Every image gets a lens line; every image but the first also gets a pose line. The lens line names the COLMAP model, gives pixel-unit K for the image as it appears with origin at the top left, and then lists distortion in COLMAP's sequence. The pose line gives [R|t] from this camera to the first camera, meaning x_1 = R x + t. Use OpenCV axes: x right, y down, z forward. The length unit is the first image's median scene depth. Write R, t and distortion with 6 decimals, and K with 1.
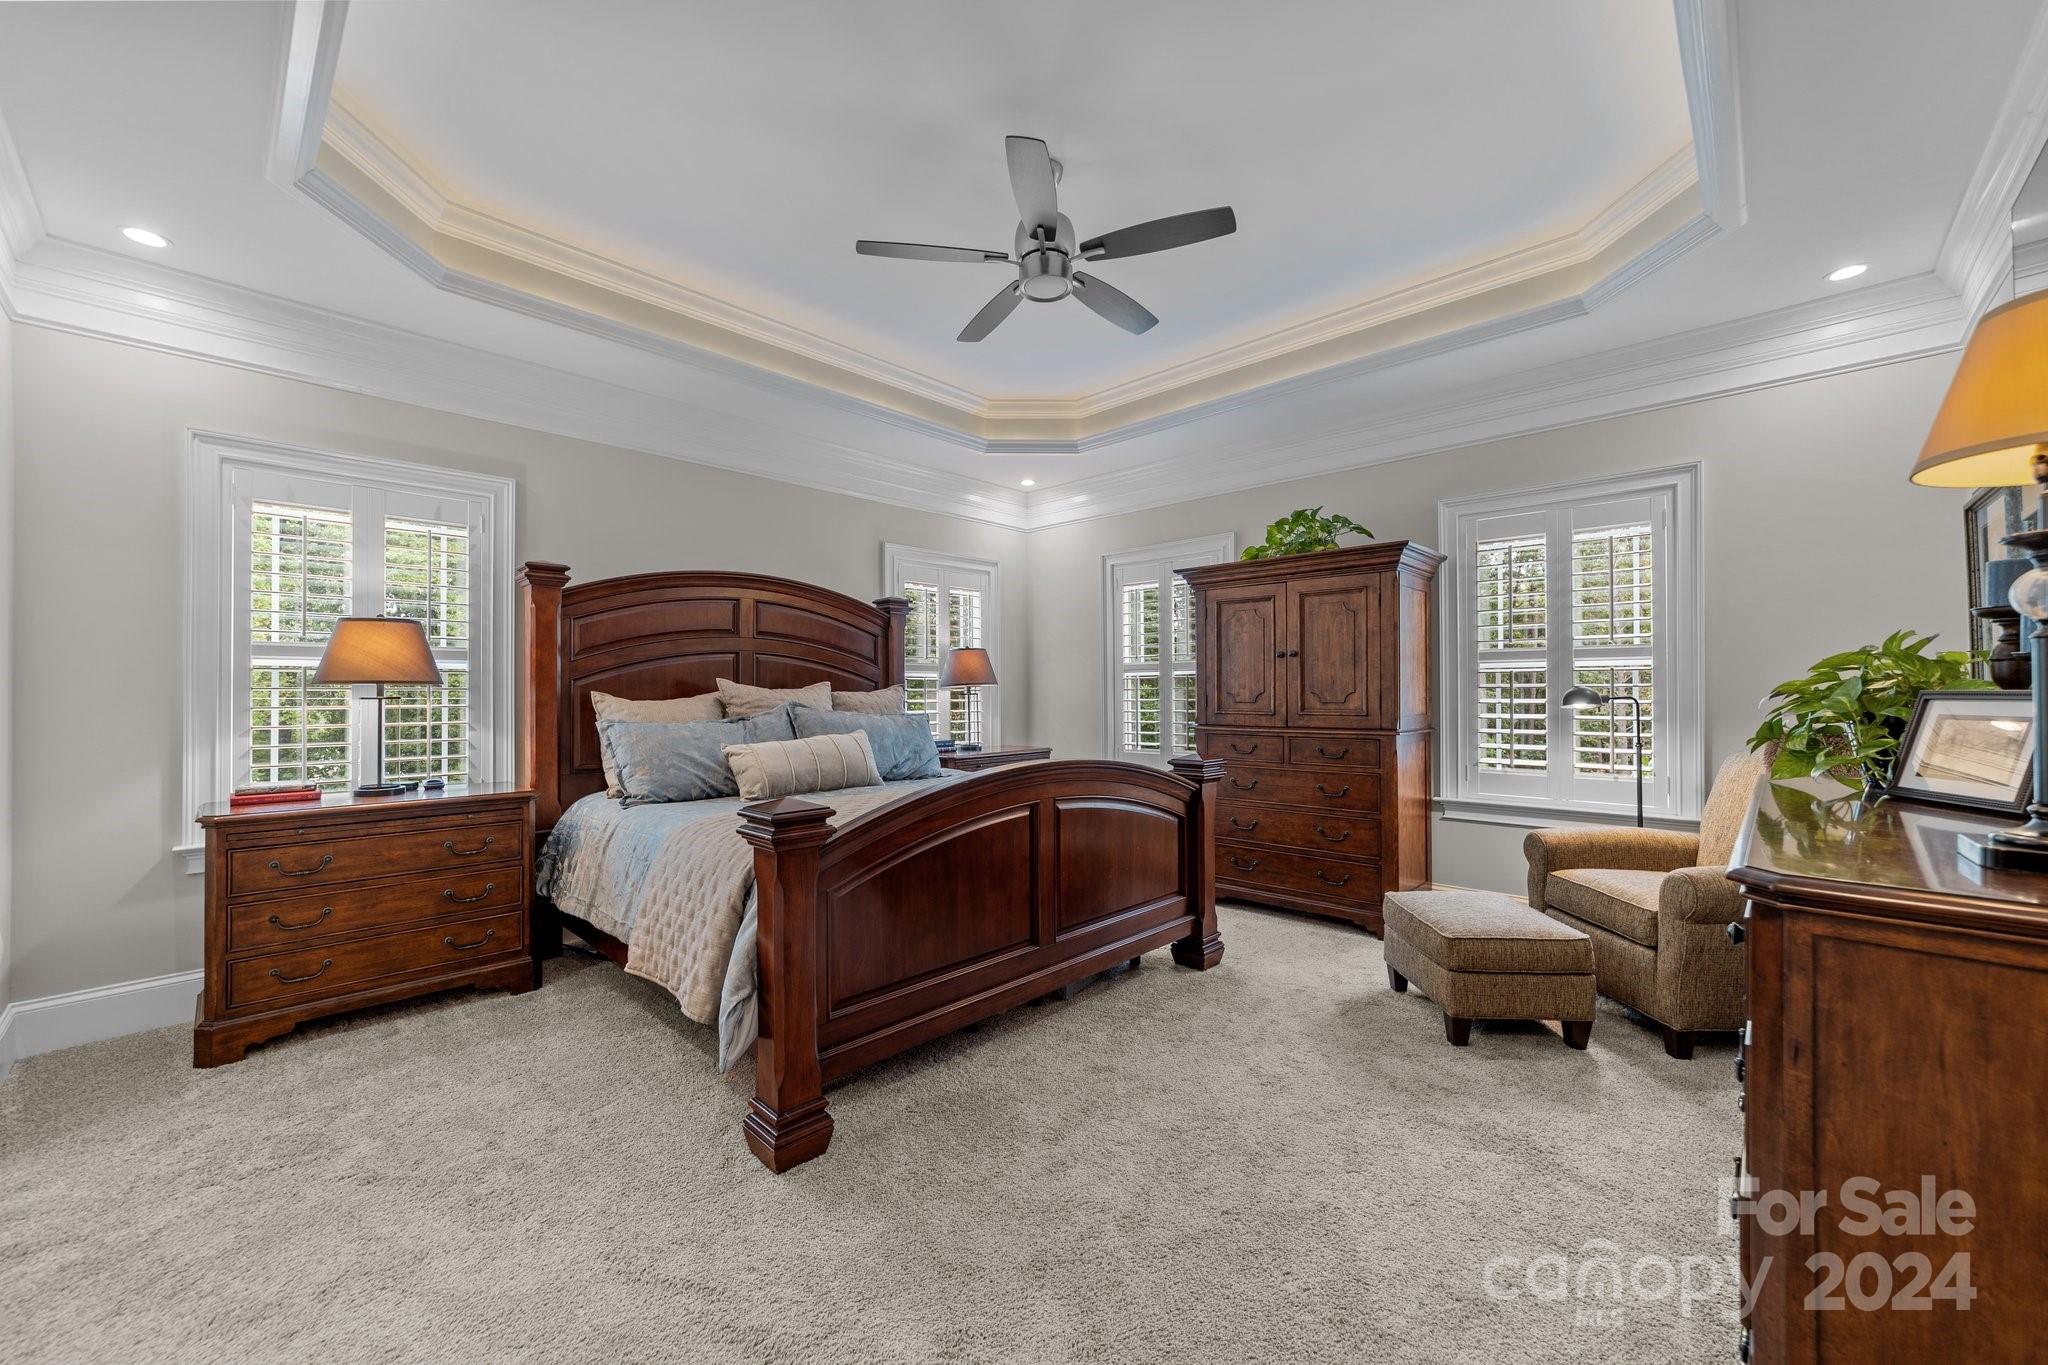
lens RADIAL K [[786.0, 0, 1023.1], [0, 786.0, 690.7], [0, 0, 1]] dist [-0.019541, 0.008151]
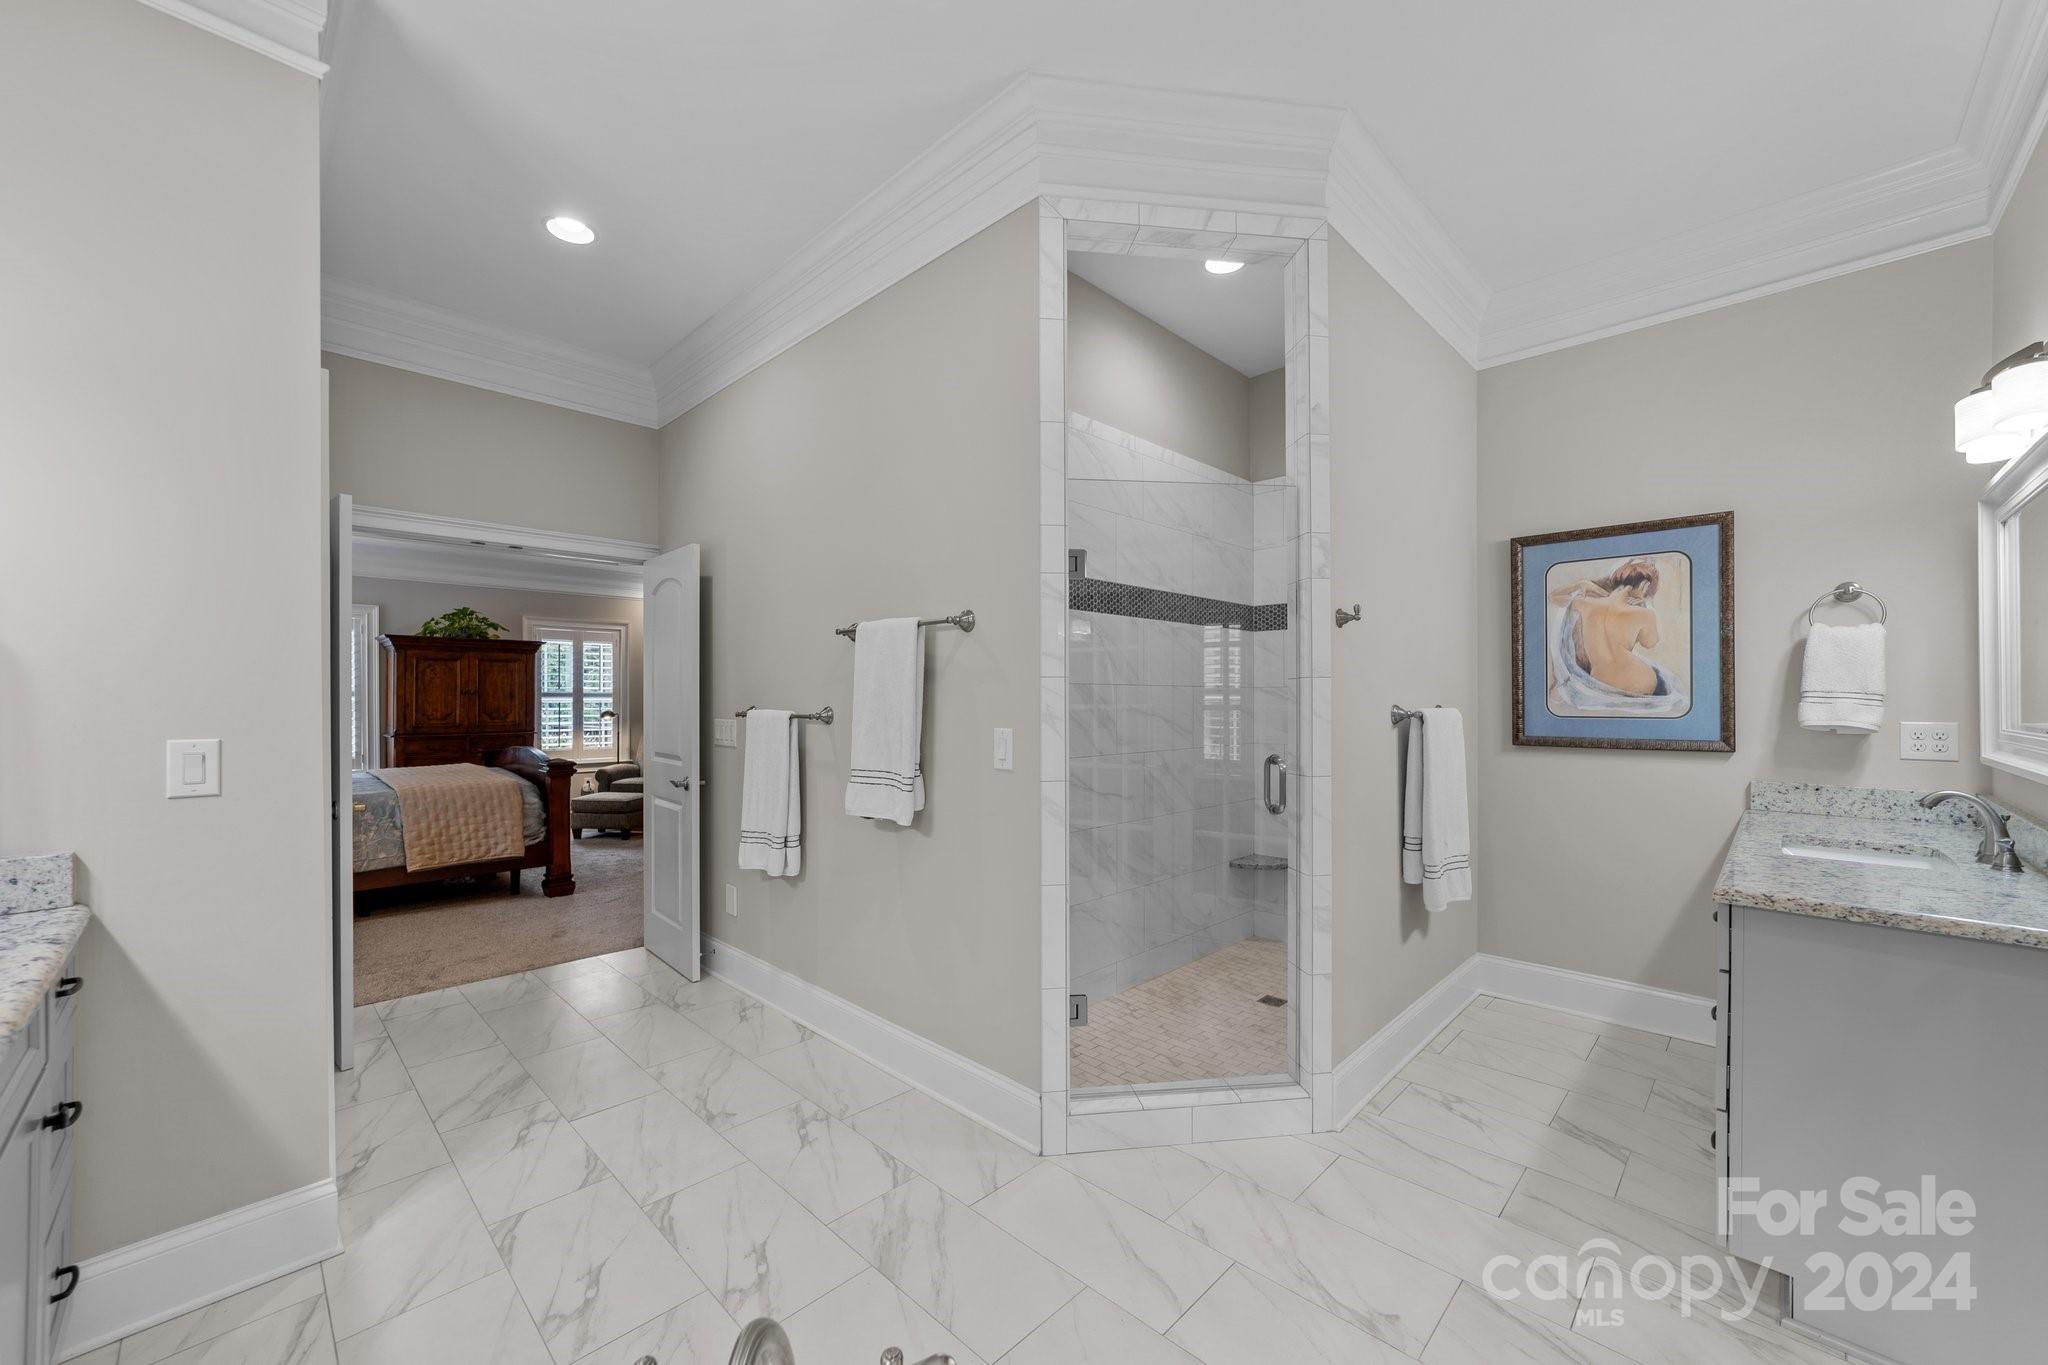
lens RADIAL K [[786.0, 0, 1019.2], [0, 786.0, 699.7], [0, 0, 1]] dist [-0.019541, 0.008151]
pose [[0.010692, 0.005465, 0.999928, -1.550409], [-0.001815, 0.999984, -0.005446, -0.024140], [-0.999941, -0.001757, 0.010702, -0.296123]]
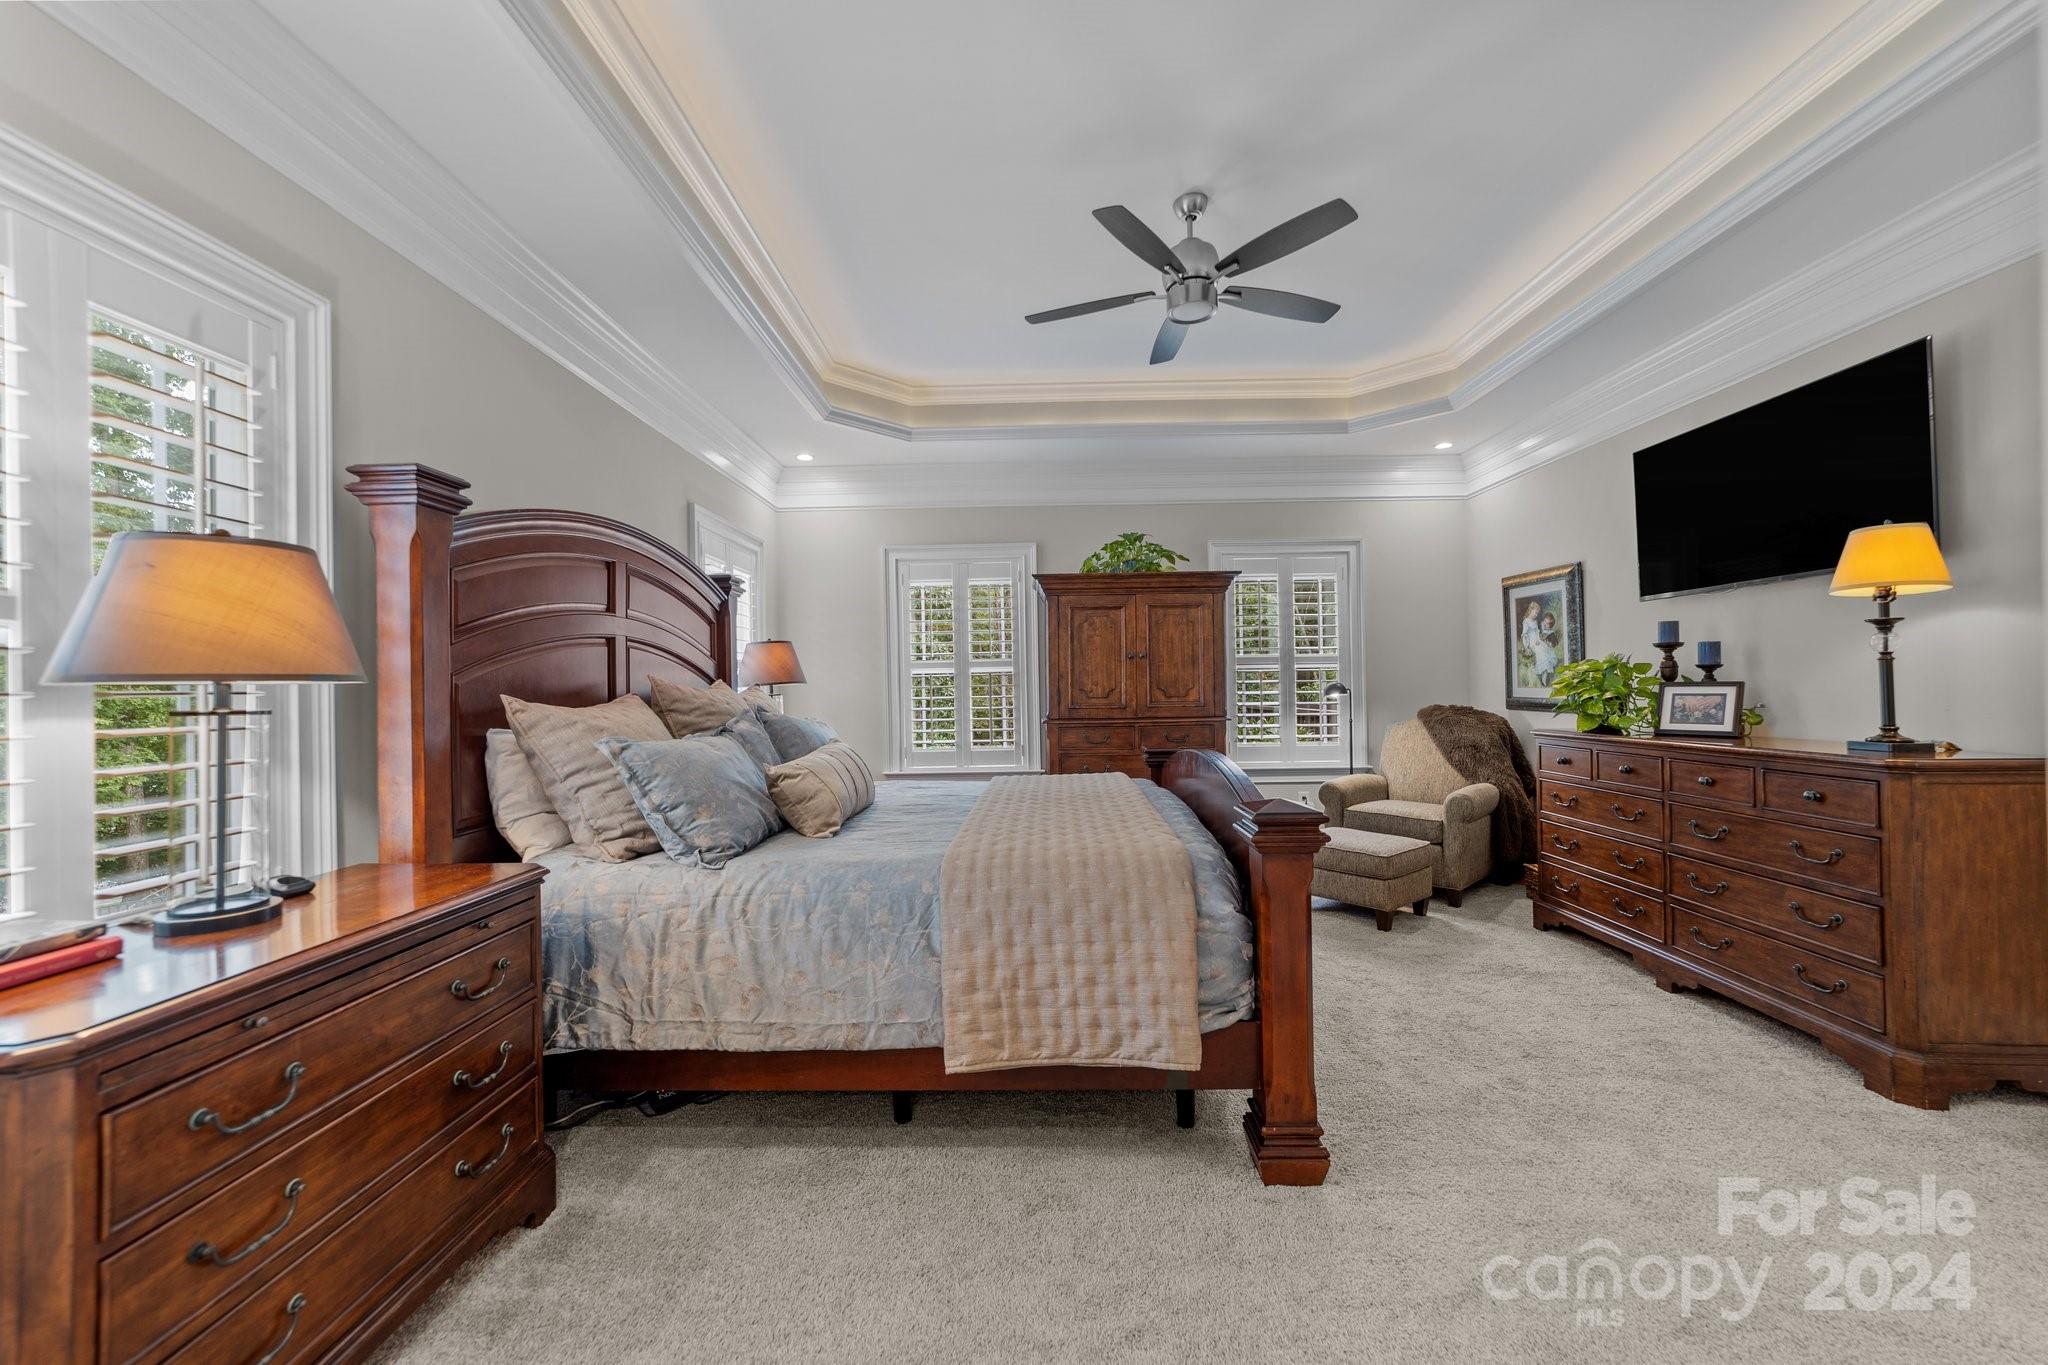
lens RADIAL K [[786.0, 0, 1021.1], [0, 786.0, 685.4], [0, 0, 1]] dist [-0.019541, 0.008151]
pose [[0.734088, -0.004636, 0.679039, -0.641115], [0.009372, 0.999951, -0.003304, -0.000395], [-0.678990, 0.008789, 0.734095, 0.276525]]
